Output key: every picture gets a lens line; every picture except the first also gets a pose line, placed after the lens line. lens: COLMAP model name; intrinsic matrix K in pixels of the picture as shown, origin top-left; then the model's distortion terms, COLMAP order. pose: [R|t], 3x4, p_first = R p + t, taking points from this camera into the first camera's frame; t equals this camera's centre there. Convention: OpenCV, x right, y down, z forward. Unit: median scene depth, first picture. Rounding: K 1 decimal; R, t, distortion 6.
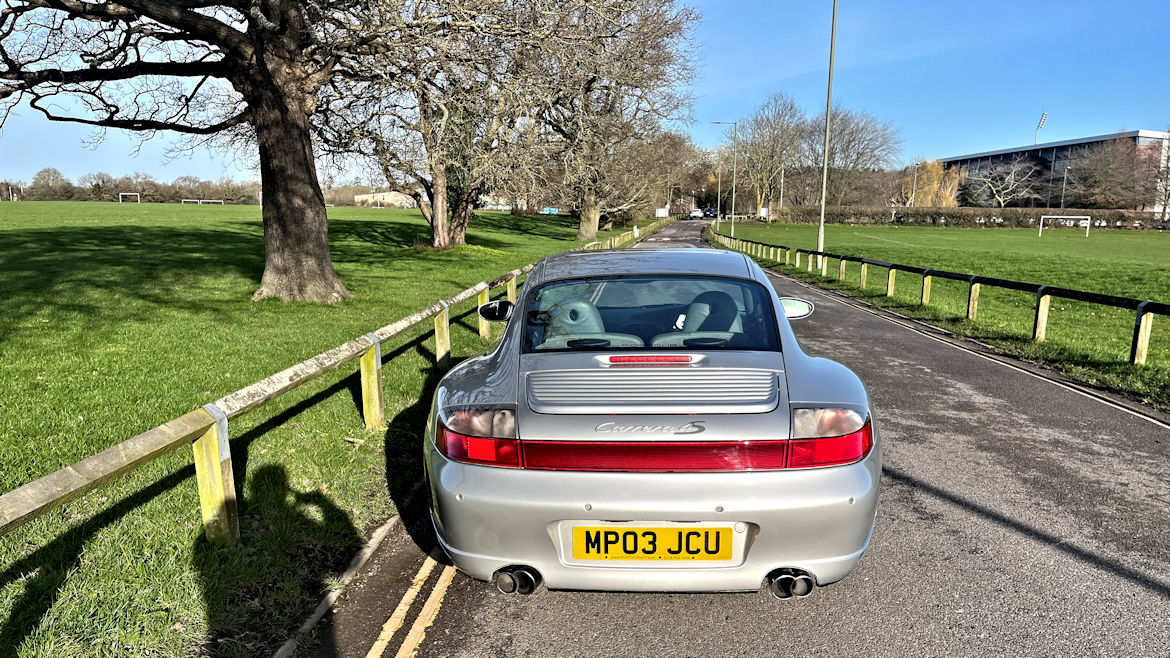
lens RADIAL K [[883.6, 0, 585.0], [0, 883.6, 329.0], [0, 0, 1]] dist [0.003992, 0.000550]
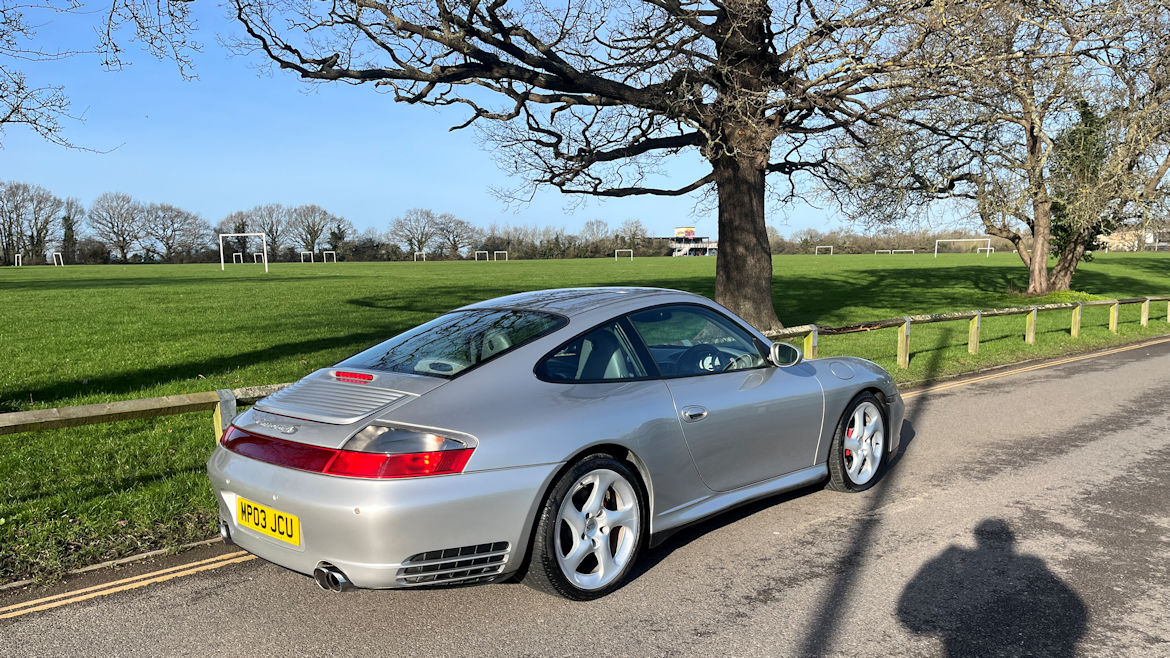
lens RADIAL K [[869.1, 0, 585.0], [0, 869.1, 329.0], [0, 0, 1]] dist [0.012622, 0.002706]
pose [[0.746534, 0.027865, -0.664763, 0.247095], [-0.063098, 0.997585, -0.029043, -0.003370], [0.662348, 0.063627, 0.746489, 0.075266]]
